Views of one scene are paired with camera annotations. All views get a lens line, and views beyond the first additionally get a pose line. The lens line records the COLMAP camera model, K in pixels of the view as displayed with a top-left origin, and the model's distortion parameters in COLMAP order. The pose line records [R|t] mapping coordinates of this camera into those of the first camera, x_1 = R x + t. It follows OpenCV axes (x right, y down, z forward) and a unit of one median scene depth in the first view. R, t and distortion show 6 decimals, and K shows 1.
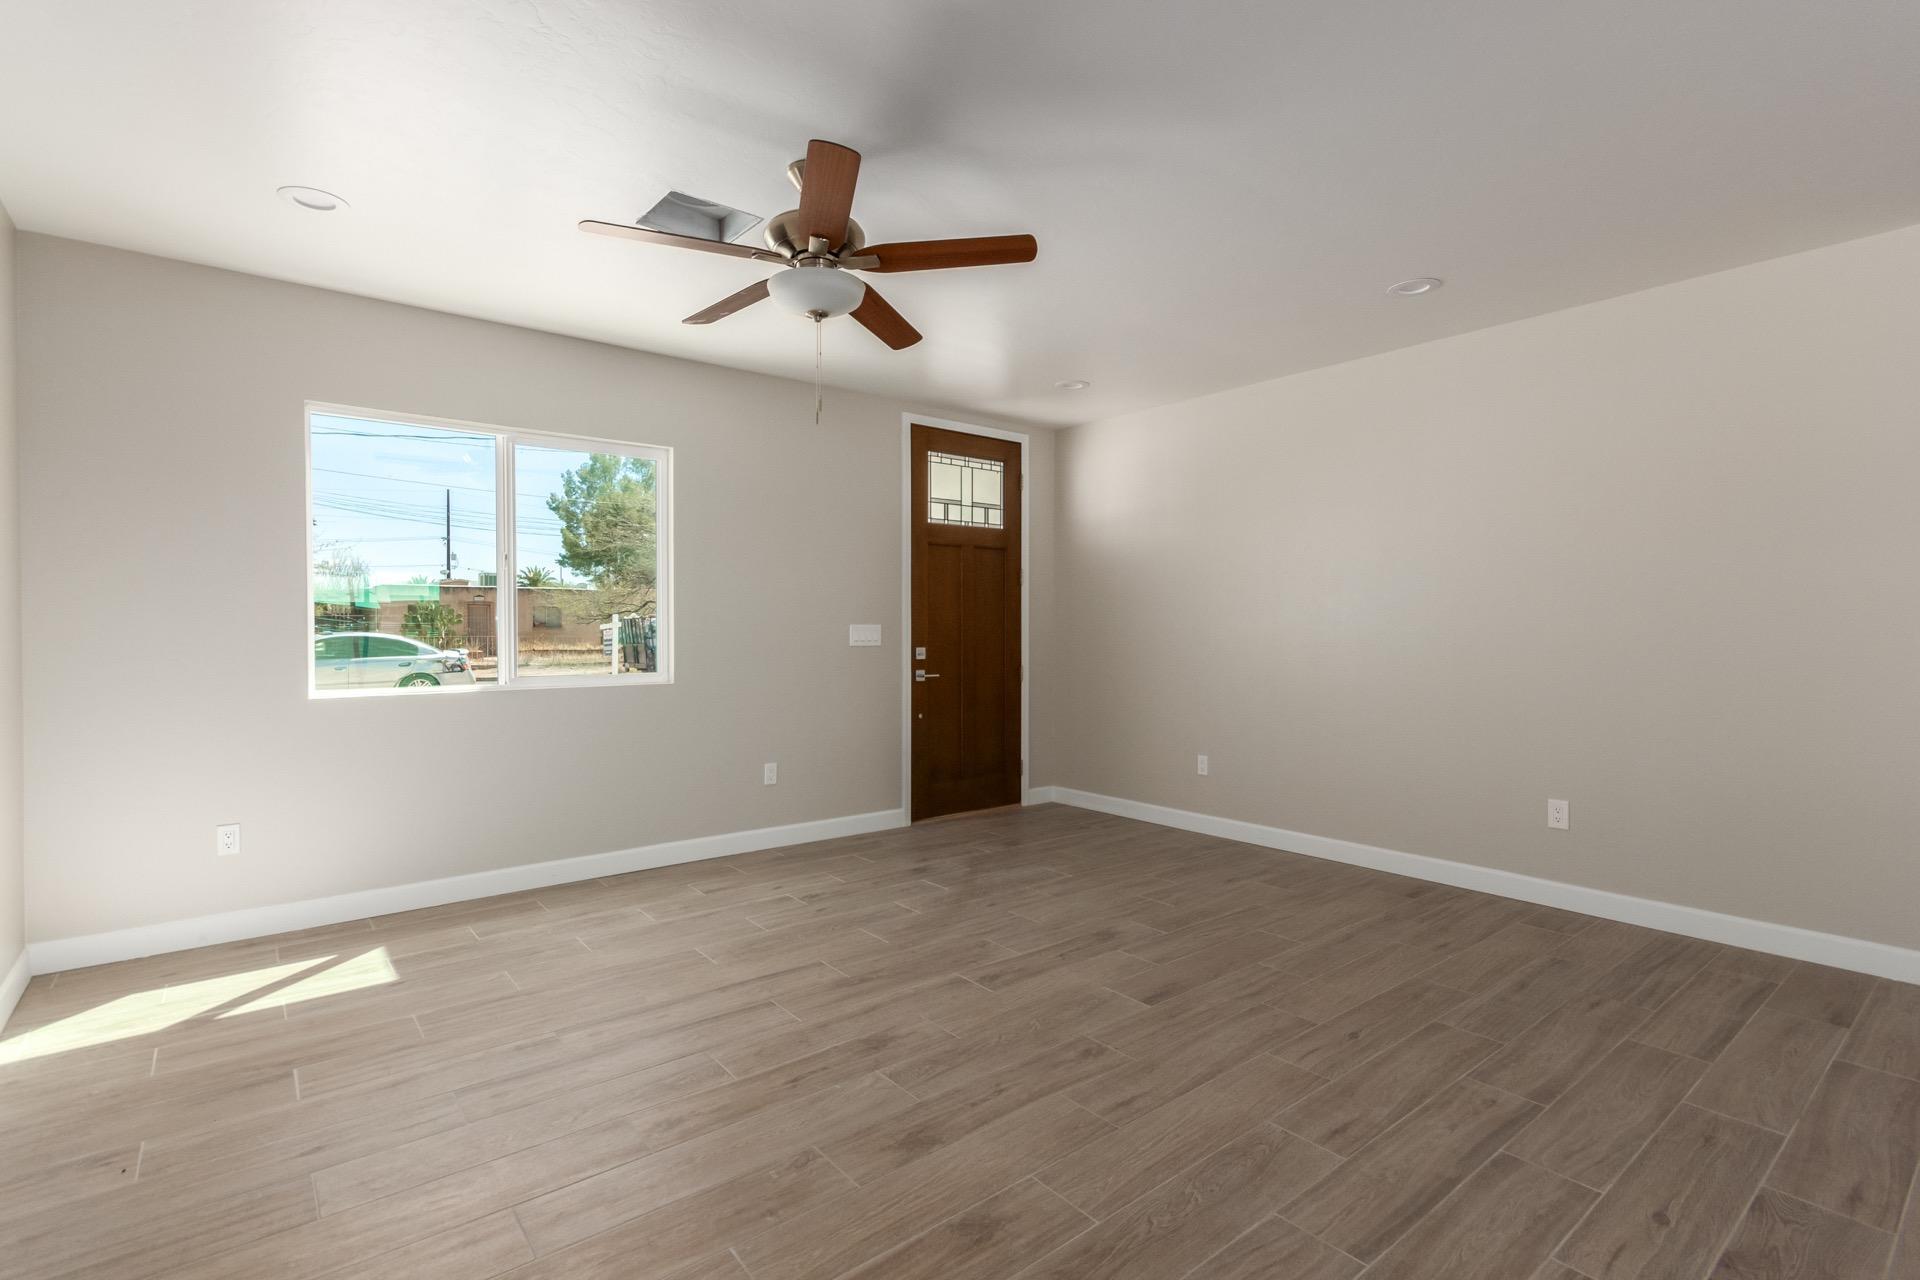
lens RADIAL K [[901.1, 0, 962.1], [0, 901.1, 637.8], [0, 0, 1]] dist [0.000447, 0.001176]
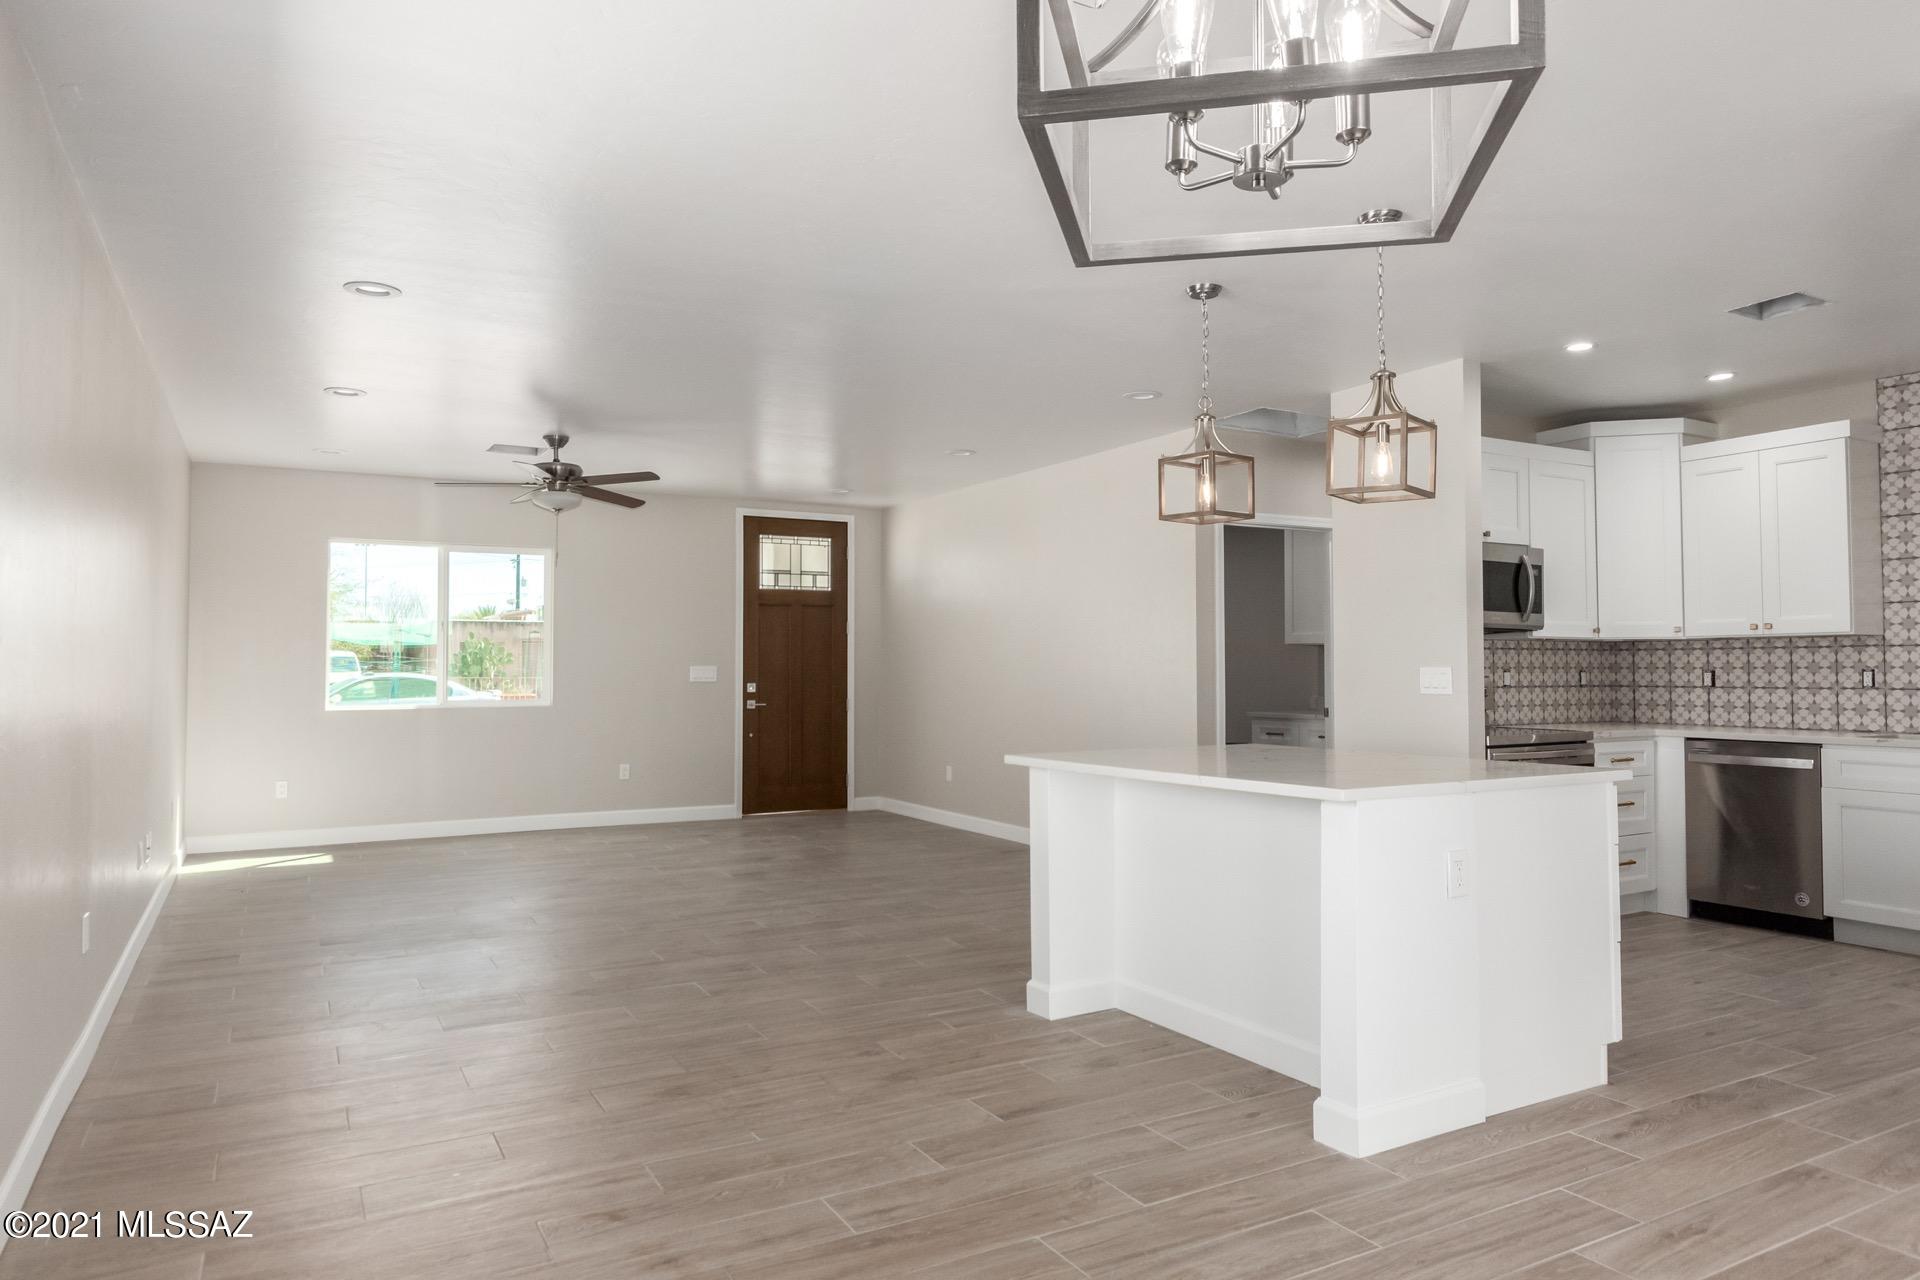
lens RADIAL K [[1214.8, 0, 976.0], [0, 1214.8, 630.1], [0, 0, 1]] dist [0.000839, -0.002894]
pose [[0.987046, -0.005506, -0.160341, 0.772405], [-0.001337, 0.999094, -0.042540, 0.011137], [0.160430, 0.042203, 0.986145, -0.966554]]
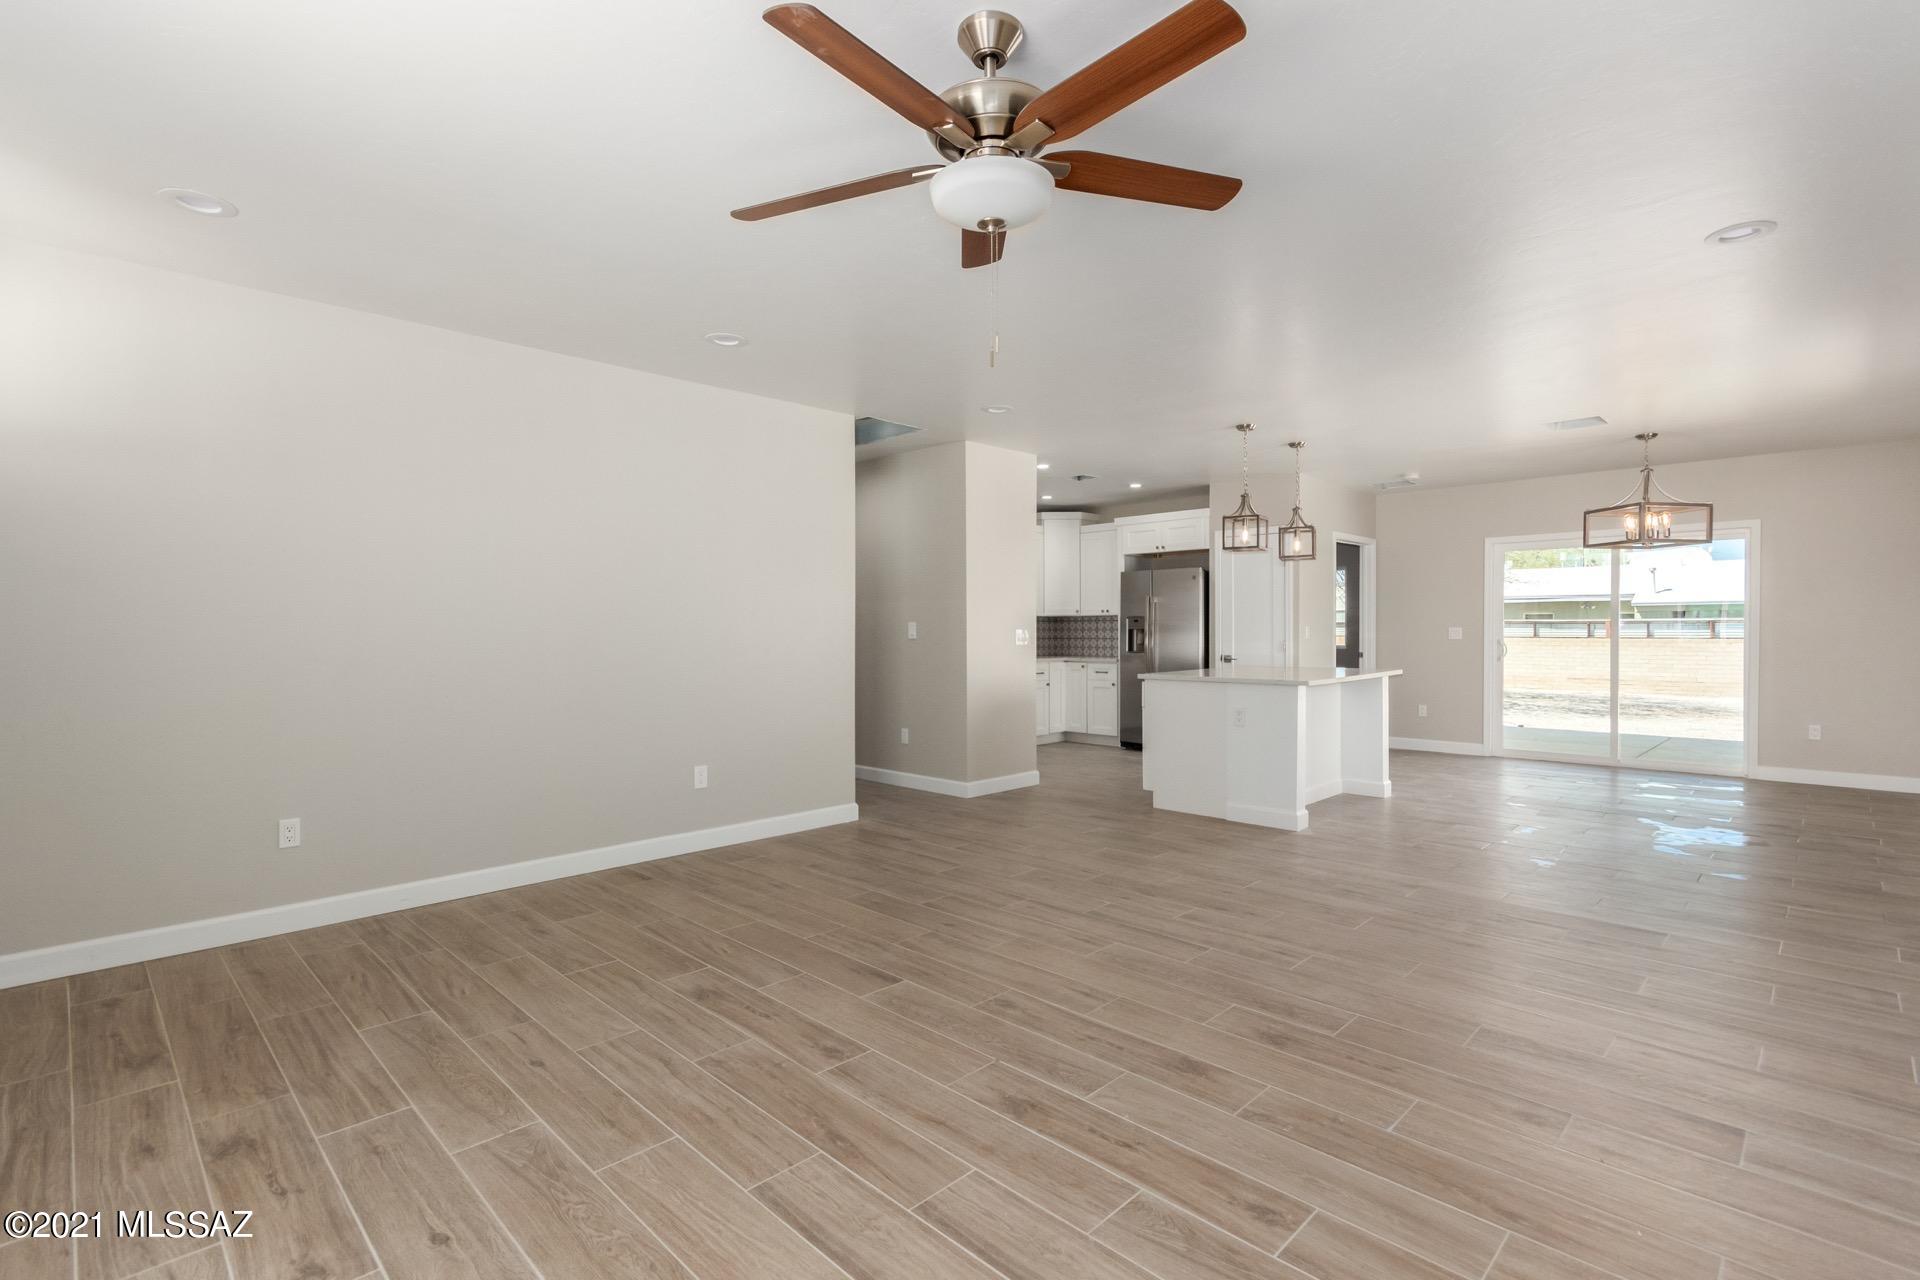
lens RADIAL K [[890.5, 0, 960.0], [0, 890.5, 640.0], [0, 0, 1]] dist [0.001630, 0.000275]
pose [[-0.108903, -0.011610, 0.993985, -0.607435], [0.014772, 0.999802, 0.013297, -0.009822], [-0.993943, 0.016131, -0.108710, 0.738794]]
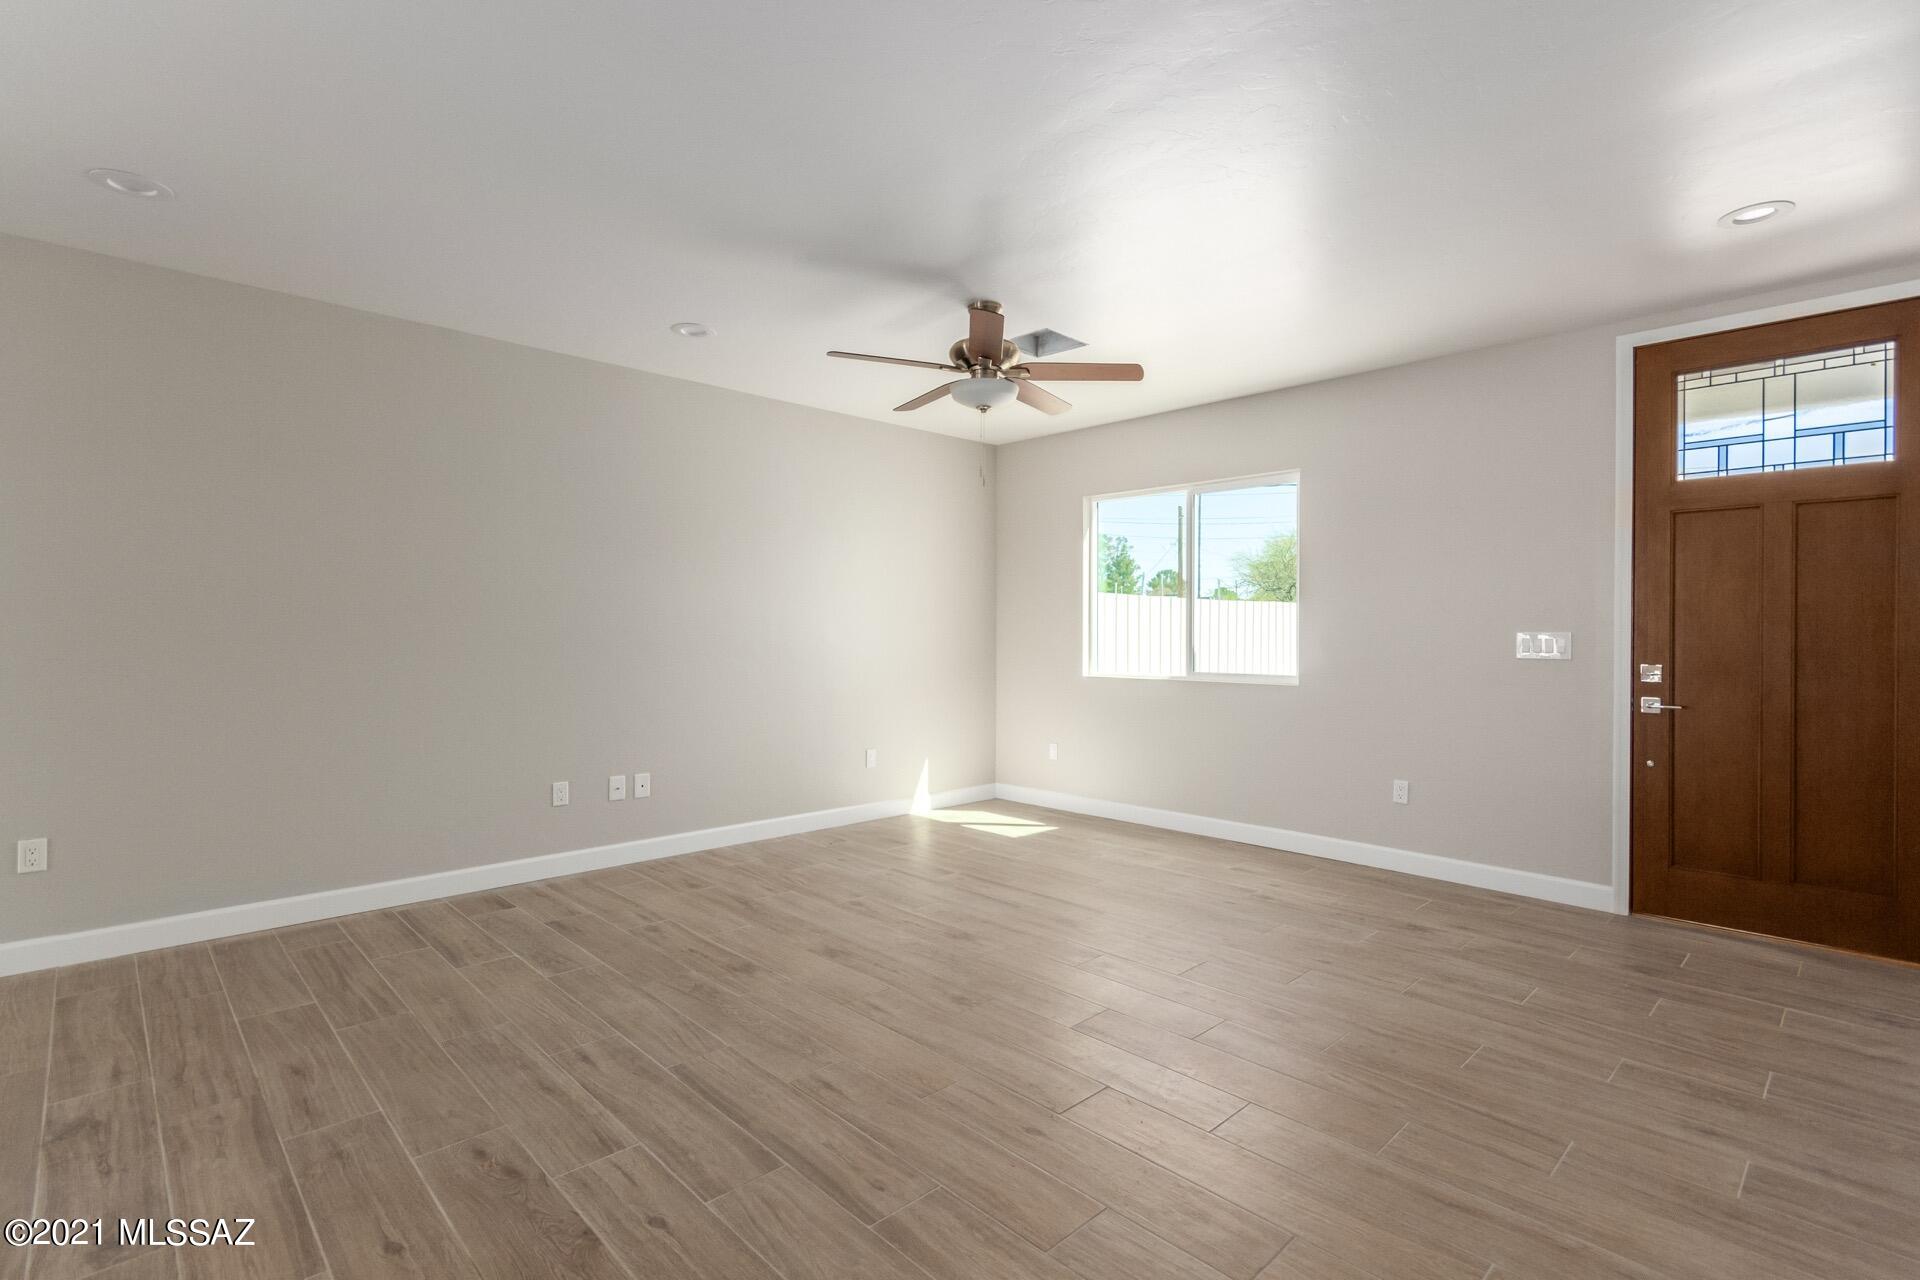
lens RADIAL K [[901.1, 0, 962.1], [0, 901.1, 637.8], [0, 0, 1]] dist [0.000447, 0.001176]
pose [[0.090114, 0.007427, -0.995904, 0.813903], [-0.017052, 0.999837, 0.005913, -0.007041], [0.995785, 0.016449, 0.090226, 0.560247]]
